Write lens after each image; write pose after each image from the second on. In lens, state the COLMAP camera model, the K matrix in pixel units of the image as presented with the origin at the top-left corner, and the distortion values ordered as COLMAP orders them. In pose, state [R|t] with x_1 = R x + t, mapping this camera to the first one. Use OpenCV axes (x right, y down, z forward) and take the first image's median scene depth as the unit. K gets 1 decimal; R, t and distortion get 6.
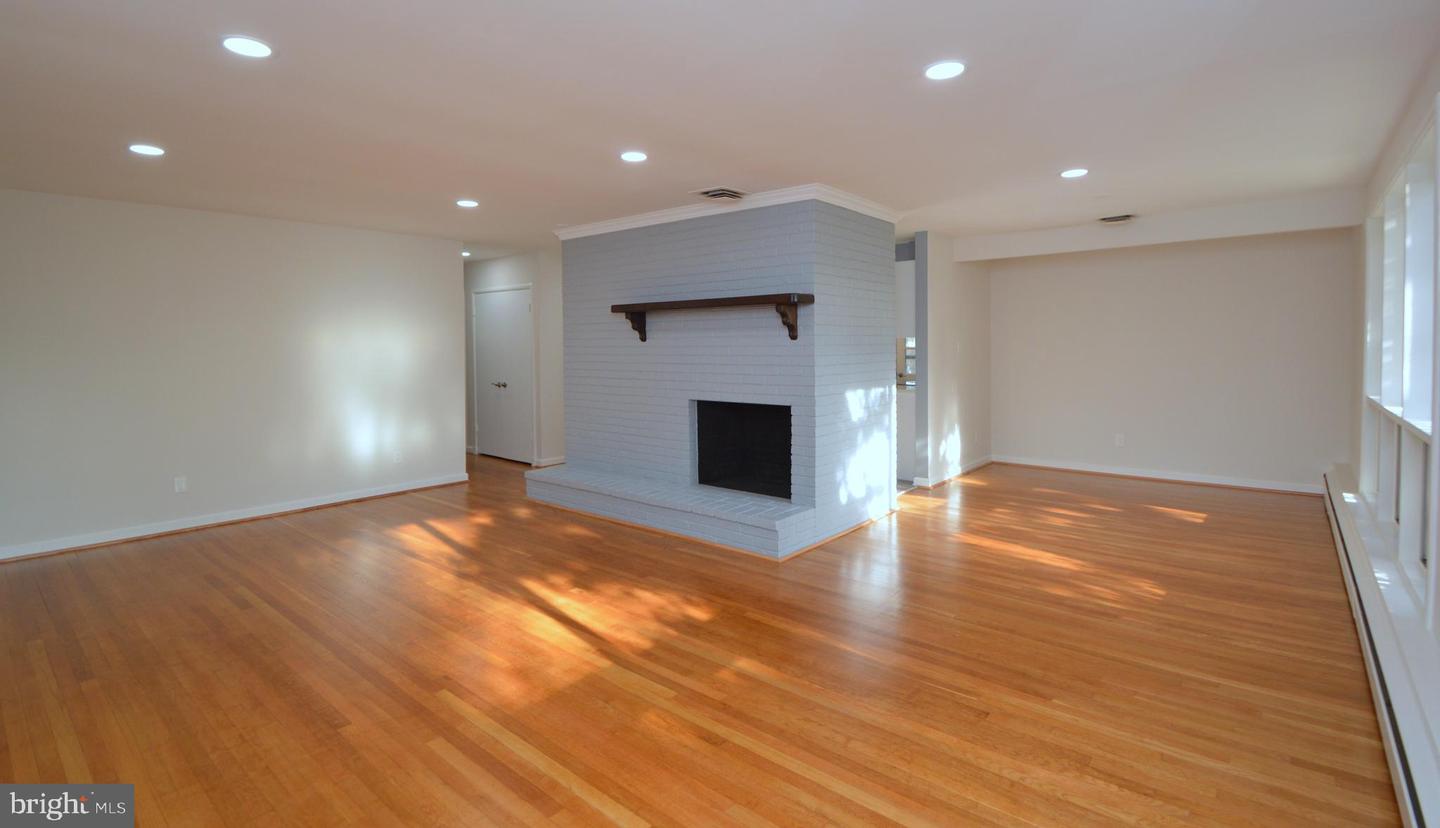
lens RADIAL K [[670.0, 0, 717.7], [0, 670.0, 357.3], [0, 0, 1]] dist [0.001502, -0.002449]
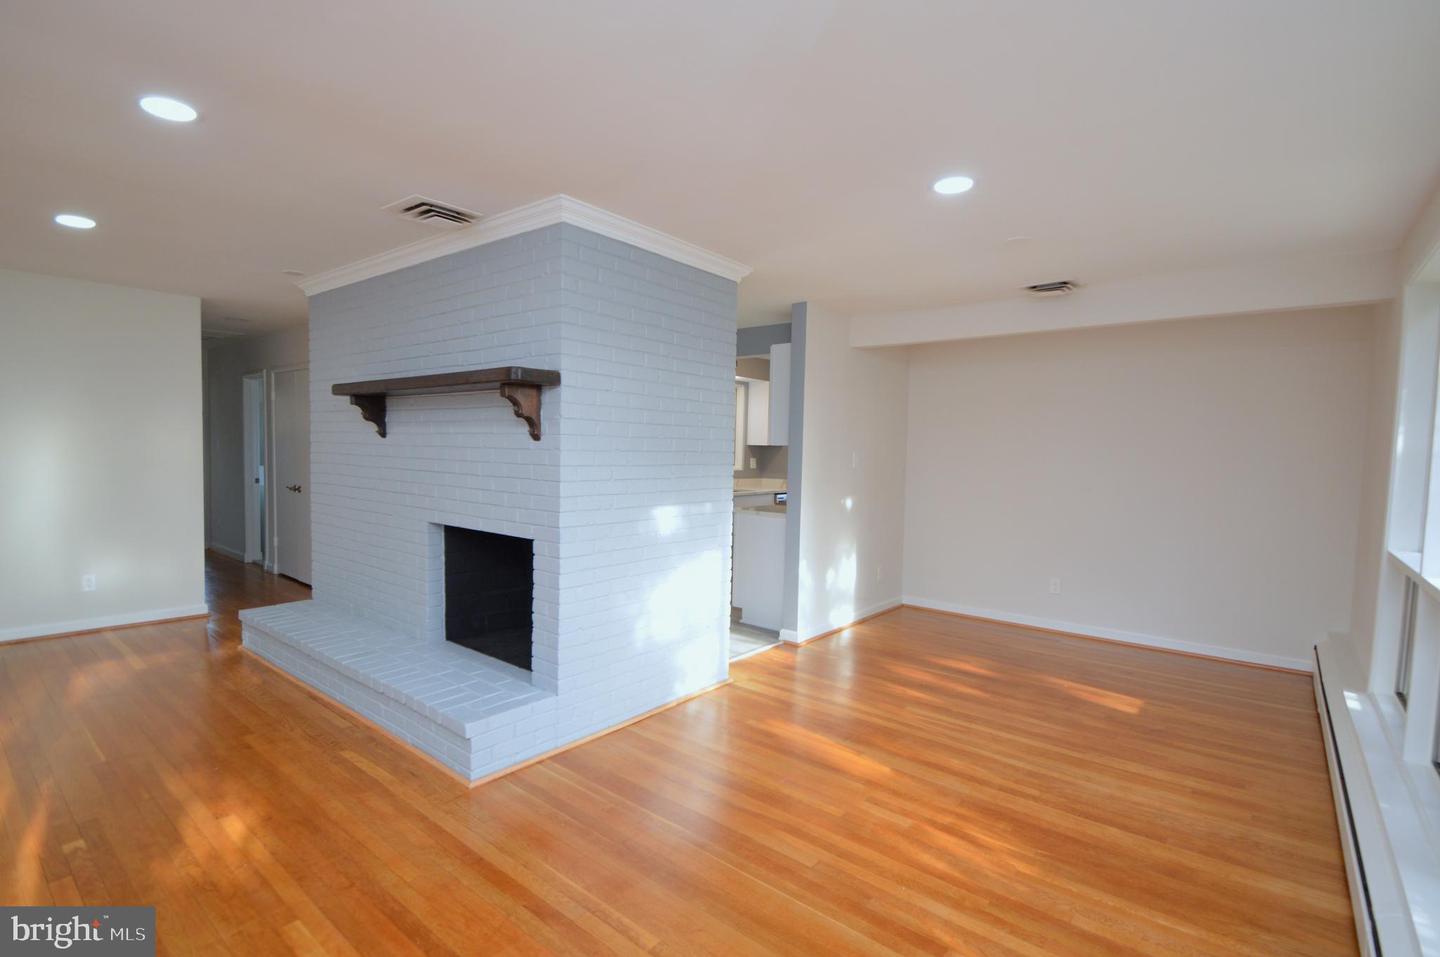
lens RADIAL K [[666.6, 0, 720.4], [0, 666.6, 484.0], [0, 0, 1]] dist [-0.005458, -0.001462]
pose [[0.999443, 0.031823, 0.010042, 0.251372], [-0.032127, 0.998977, 0.031825, -0.008595], [-0.009019, -0.032130, 0.999443, 0.297826]]
